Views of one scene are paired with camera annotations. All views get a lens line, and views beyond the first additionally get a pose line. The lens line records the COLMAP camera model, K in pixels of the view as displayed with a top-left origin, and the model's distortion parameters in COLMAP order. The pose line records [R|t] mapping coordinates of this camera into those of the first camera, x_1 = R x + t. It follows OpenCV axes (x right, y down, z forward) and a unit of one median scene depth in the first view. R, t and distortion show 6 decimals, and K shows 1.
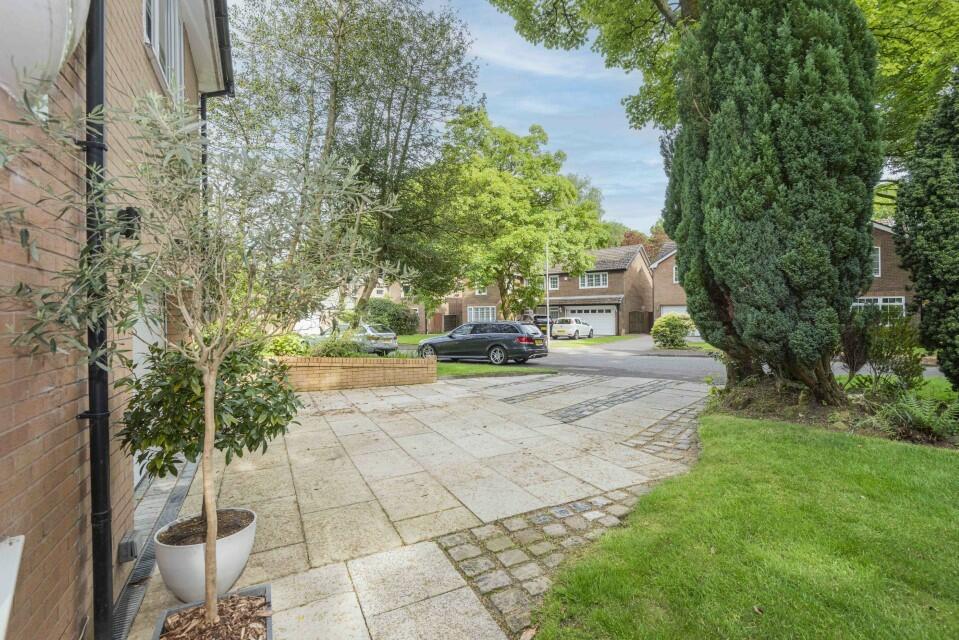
lens RADIAL K [[461.6, 0, 479.5], [0, 461.6, 320.0], [0, 0, 1]] dist [-0.002685, -0.000546]
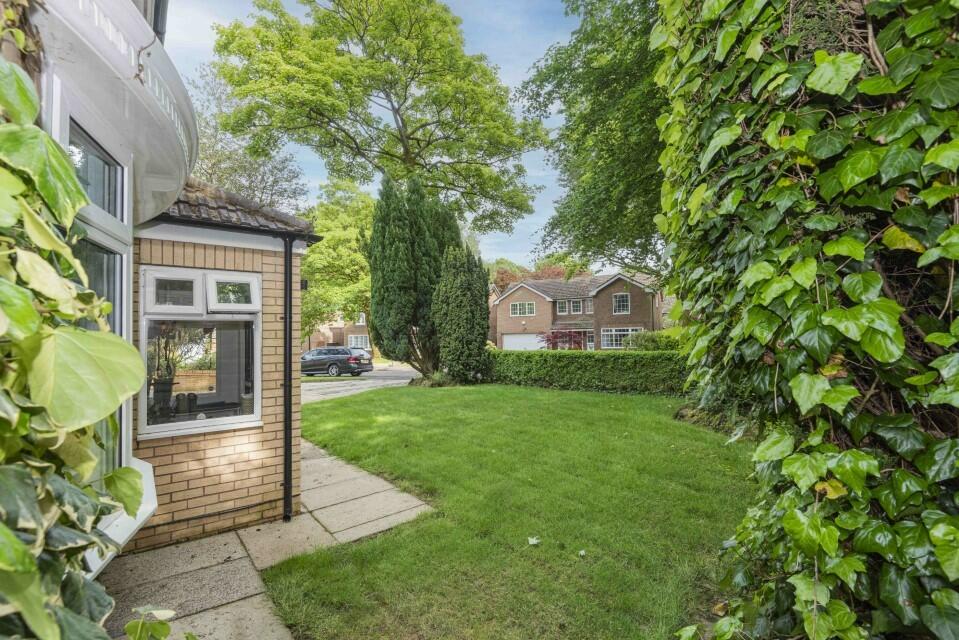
lens RADIAL K [[461.6, 0, 479.5], [0, 461.6, 320.0], [0, 0, 1]] dist [-0.002685, -0.000546]
pose [[0.980201, 0.001043, 0.198001, 0.127998], [0.010651, 0.998260, -0.057990, 0.004651], [-0.197717, 0.058951, 0.978485, -0.328724]]
